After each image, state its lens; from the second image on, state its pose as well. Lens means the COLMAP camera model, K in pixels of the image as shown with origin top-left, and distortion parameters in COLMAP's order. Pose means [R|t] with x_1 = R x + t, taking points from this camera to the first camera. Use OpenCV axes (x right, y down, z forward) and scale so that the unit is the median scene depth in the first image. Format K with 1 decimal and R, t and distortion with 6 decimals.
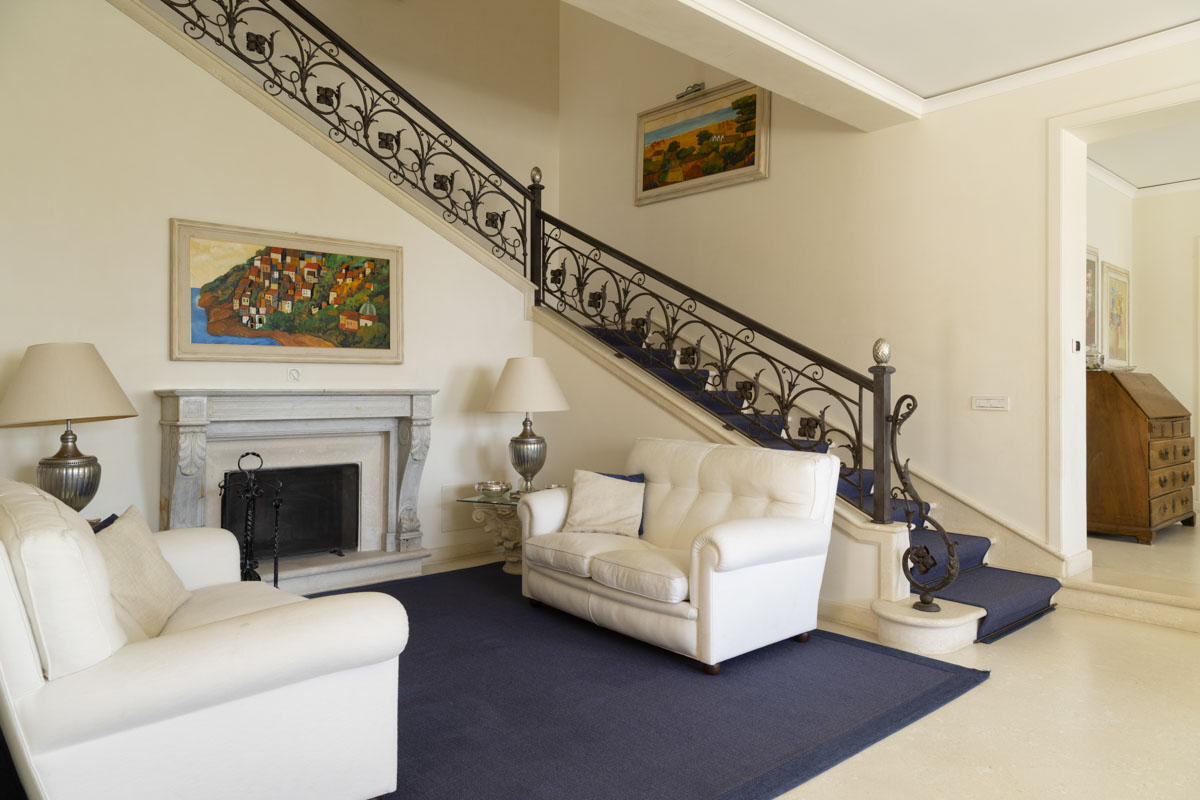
lens RADIAL K [[803.1, 0, 598.2], [0, 803.1, 402.9], [0, 0, 1]] dist [0.005659, 0.002419]
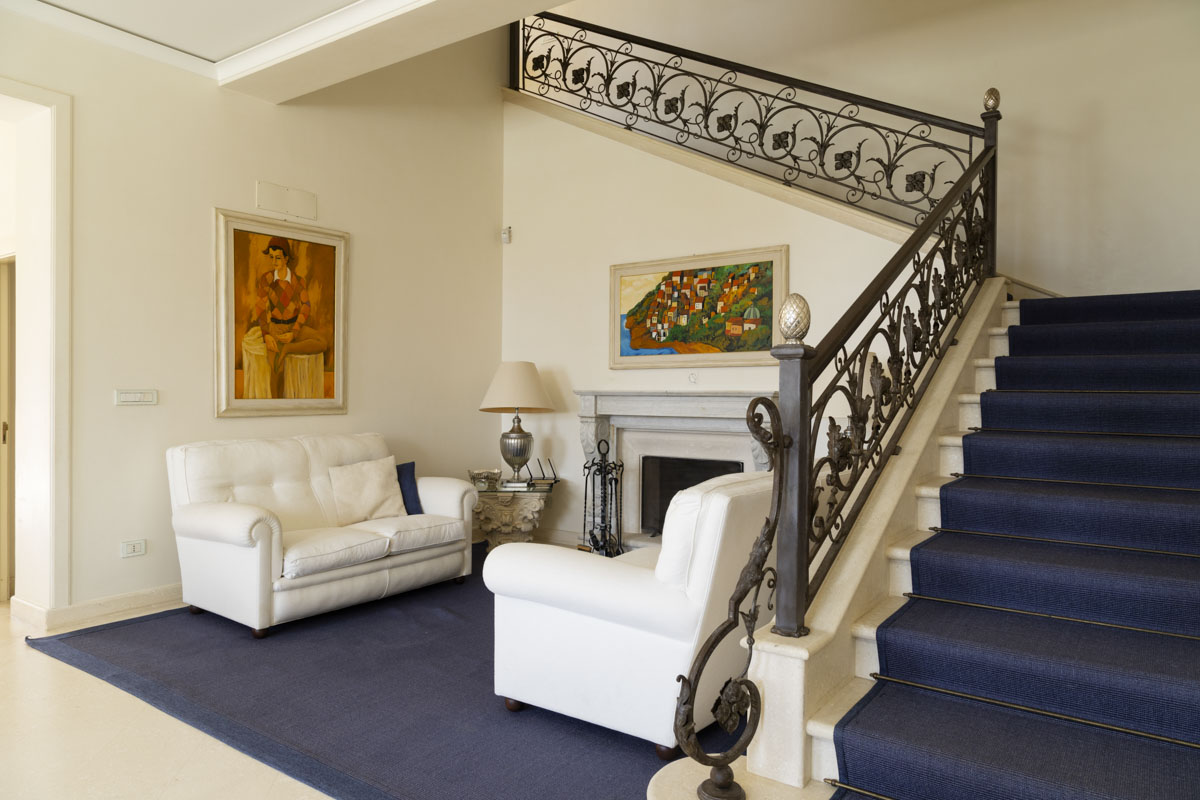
lens RADIAL K [[803.1, 0, 599.5], [0, 803.1, 397.9], [0, 0, 1]] dist [0.005659, 0.002419]
pose [[0.205744, 0.007268, -0.978579, 0.737046], [-0.019499, 0.999804, 0.003326, -0.008419], [0.978412, 0.018397, 0.205846, 0.648393]]
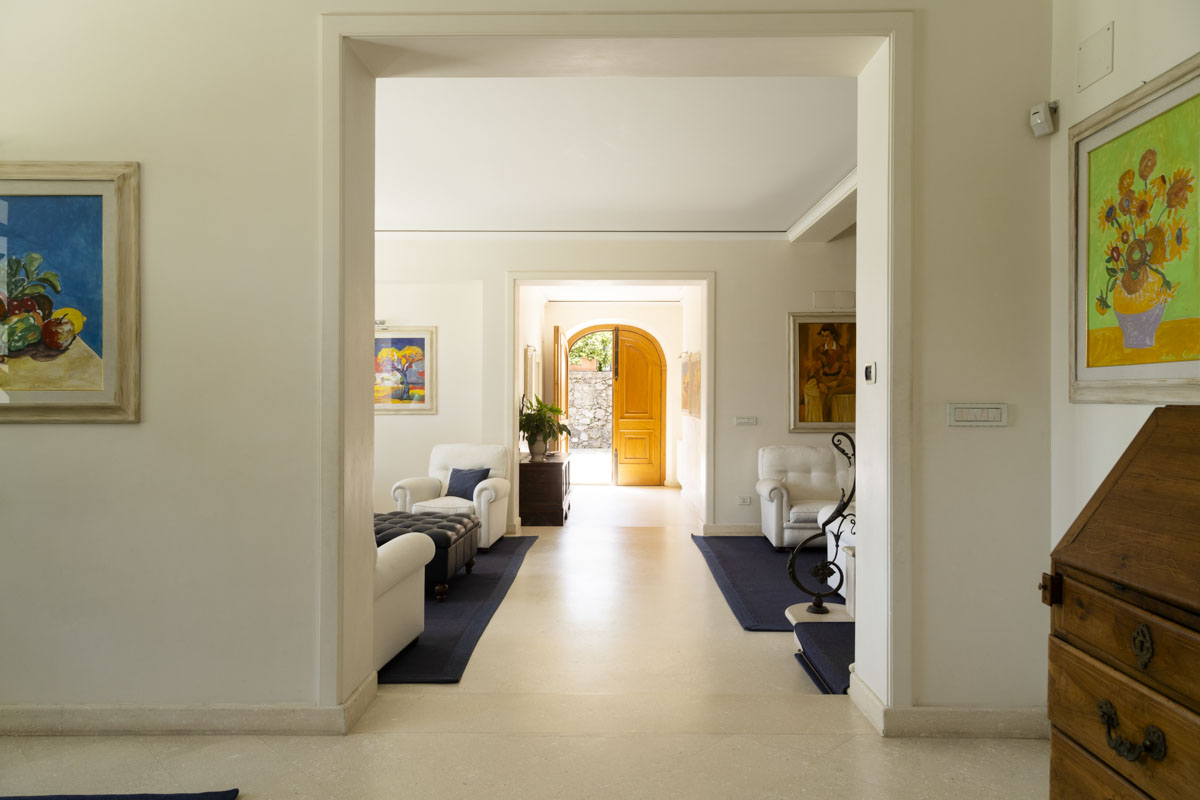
lens RADIAL K [[803.1, 0, 602.6], [0, 803.1, 397.5], [0, 0, 1]] dist [0.005659, 0.002419]
pose [[-0.686609, -0.007301, -0.726990, 0.961034], [-0.013842, 0.999900, 0.003031, -0.027054], [0.726895, 0.012144, -0.686641, 0.956409]]
